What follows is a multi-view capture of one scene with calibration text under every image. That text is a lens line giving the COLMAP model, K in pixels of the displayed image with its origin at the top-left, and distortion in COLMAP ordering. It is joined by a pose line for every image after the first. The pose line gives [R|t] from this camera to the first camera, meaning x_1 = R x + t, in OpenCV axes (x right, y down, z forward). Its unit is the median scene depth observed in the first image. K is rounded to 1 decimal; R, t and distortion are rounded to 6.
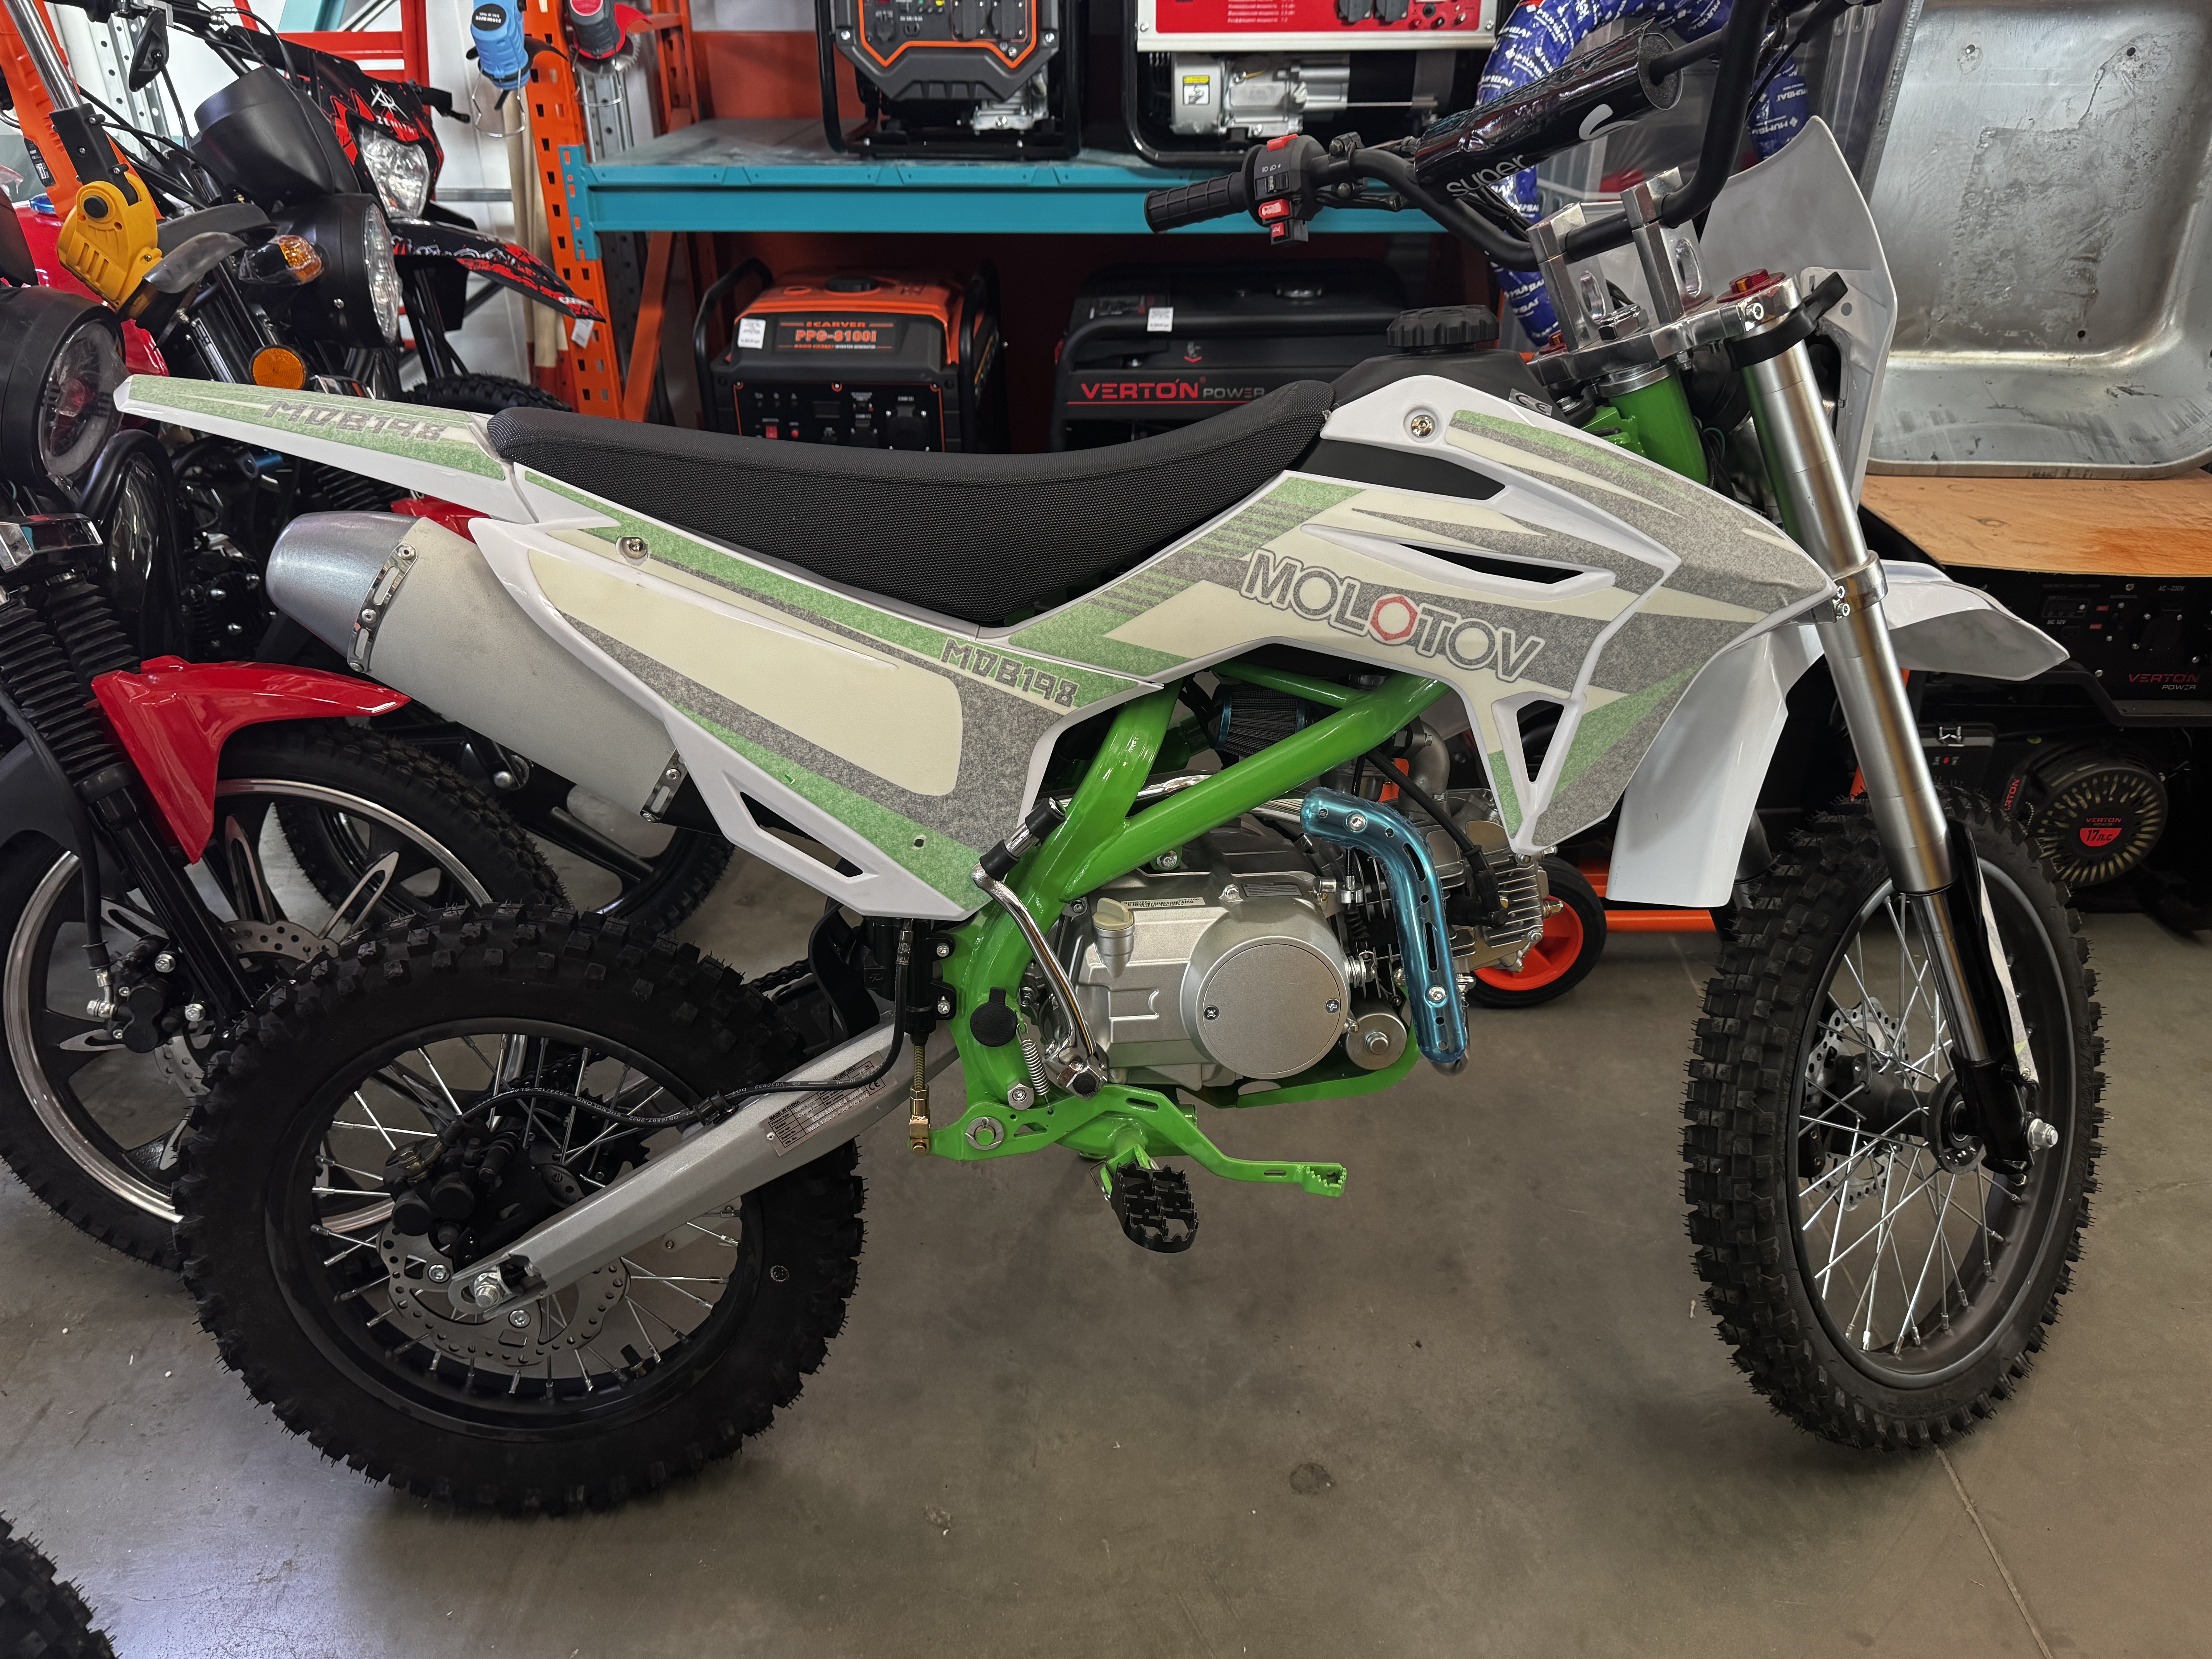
lens RADIAL K [[1564.8, 0, 1116.3], [0, 1564.8, 827.2], [0, 0, 1]] dist [0.006242, -0.023114]
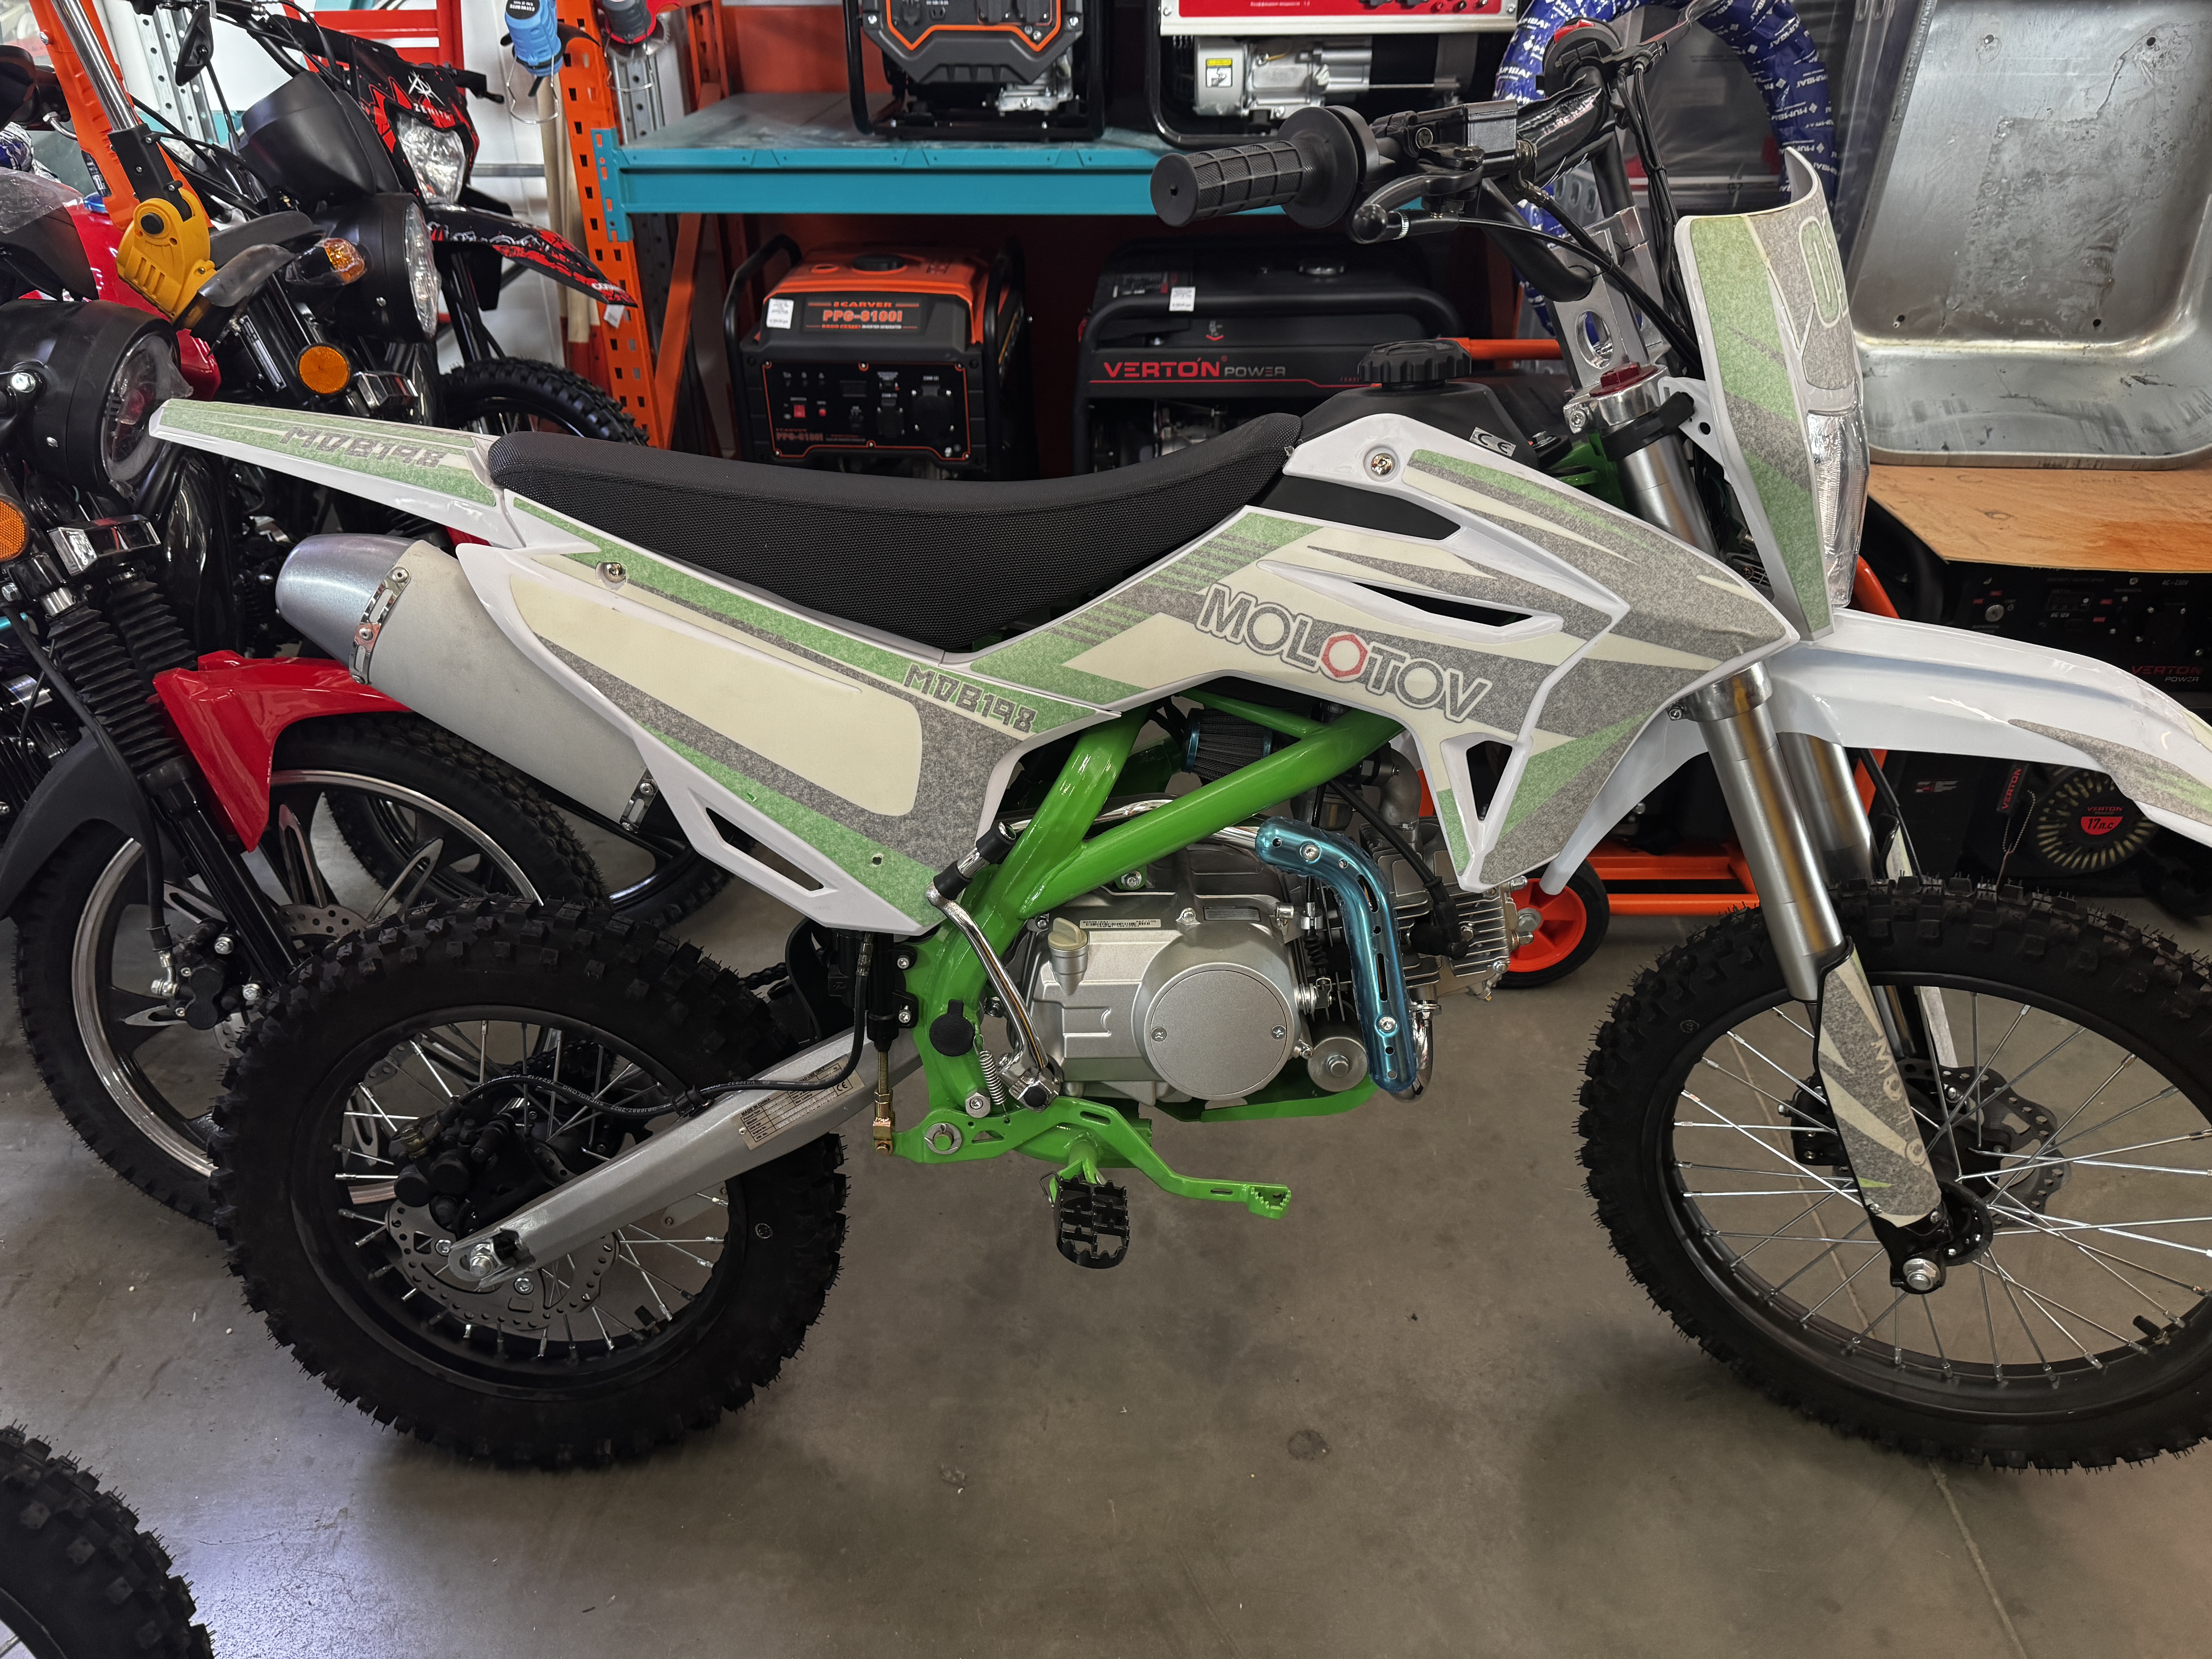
lens RADIAL K [[1564.8, 0, 1106.8], [0, 1564.8, 822.1], [0, 0, 1]] dist [0.006242, -0.023114]
pose [[0.996176, 0.033176, -0.080824, 0.106442], [-0.031650, 0.999297, 0.020093, -0.040251], [0.081434, -0.017458, 0.996526, -0.021763]]
